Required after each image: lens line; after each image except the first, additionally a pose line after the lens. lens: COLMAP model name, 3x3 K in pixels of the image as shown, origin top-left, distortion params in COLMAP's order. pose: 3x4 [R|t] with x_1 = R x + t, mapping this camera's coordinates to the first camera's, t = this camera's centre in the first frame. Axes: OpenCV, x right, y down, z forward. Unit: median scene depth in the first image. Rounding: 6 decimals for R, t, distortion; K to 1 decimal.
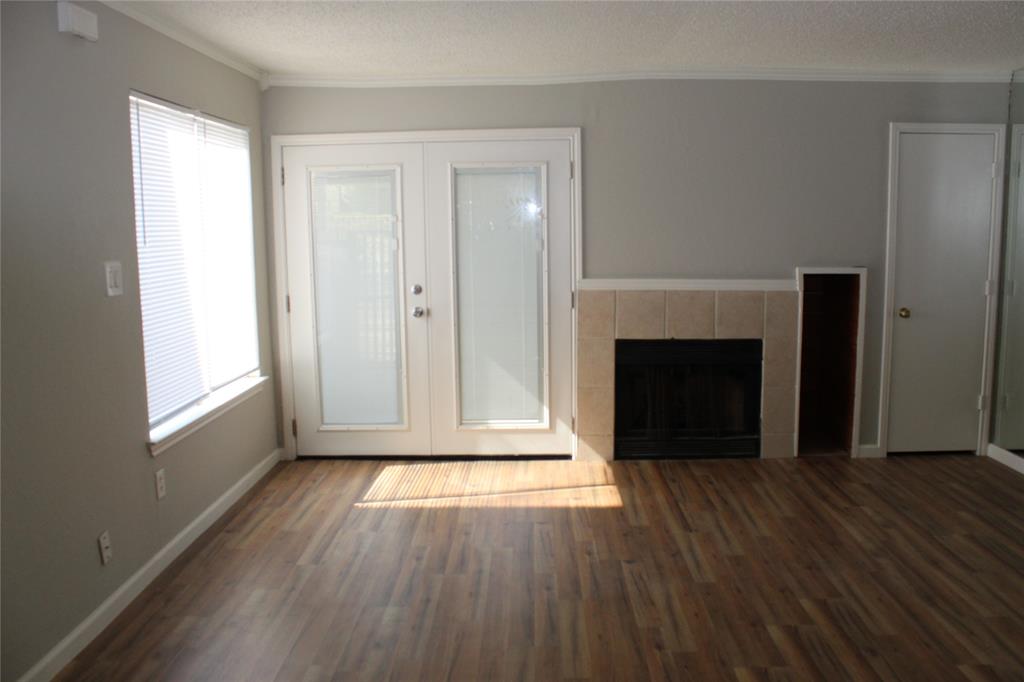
lens RADIAL K [[856.6, 0, 520.1], [0, 856.6, 340.6], [0, 0, 1]] dist [-0.170862, 0.159190]
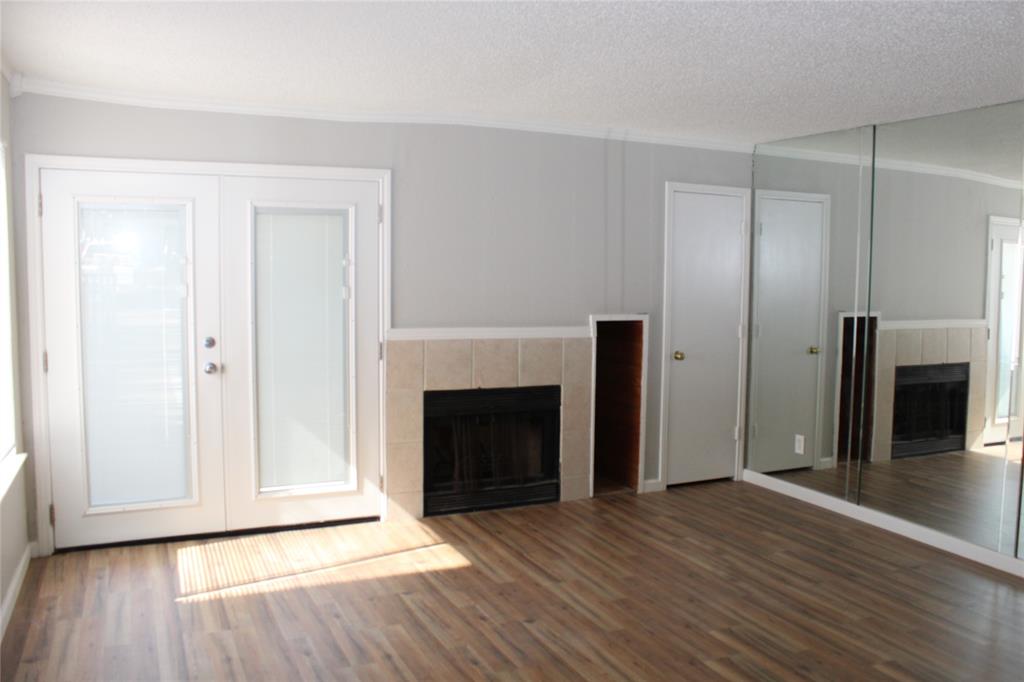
lens RADIAL K [[856.6, 0, 520.1], [0, 856.6, 340.6], [0, 0, 1]] dist [-0.170862, 0.159190]
pose [[0.896604, -0.014790, 0.442586, -0.217543], [0.038156, 0.998305, -0.043936, -0.011878], [-0.441186, 0.056281, 0.895649, 0.090883]]
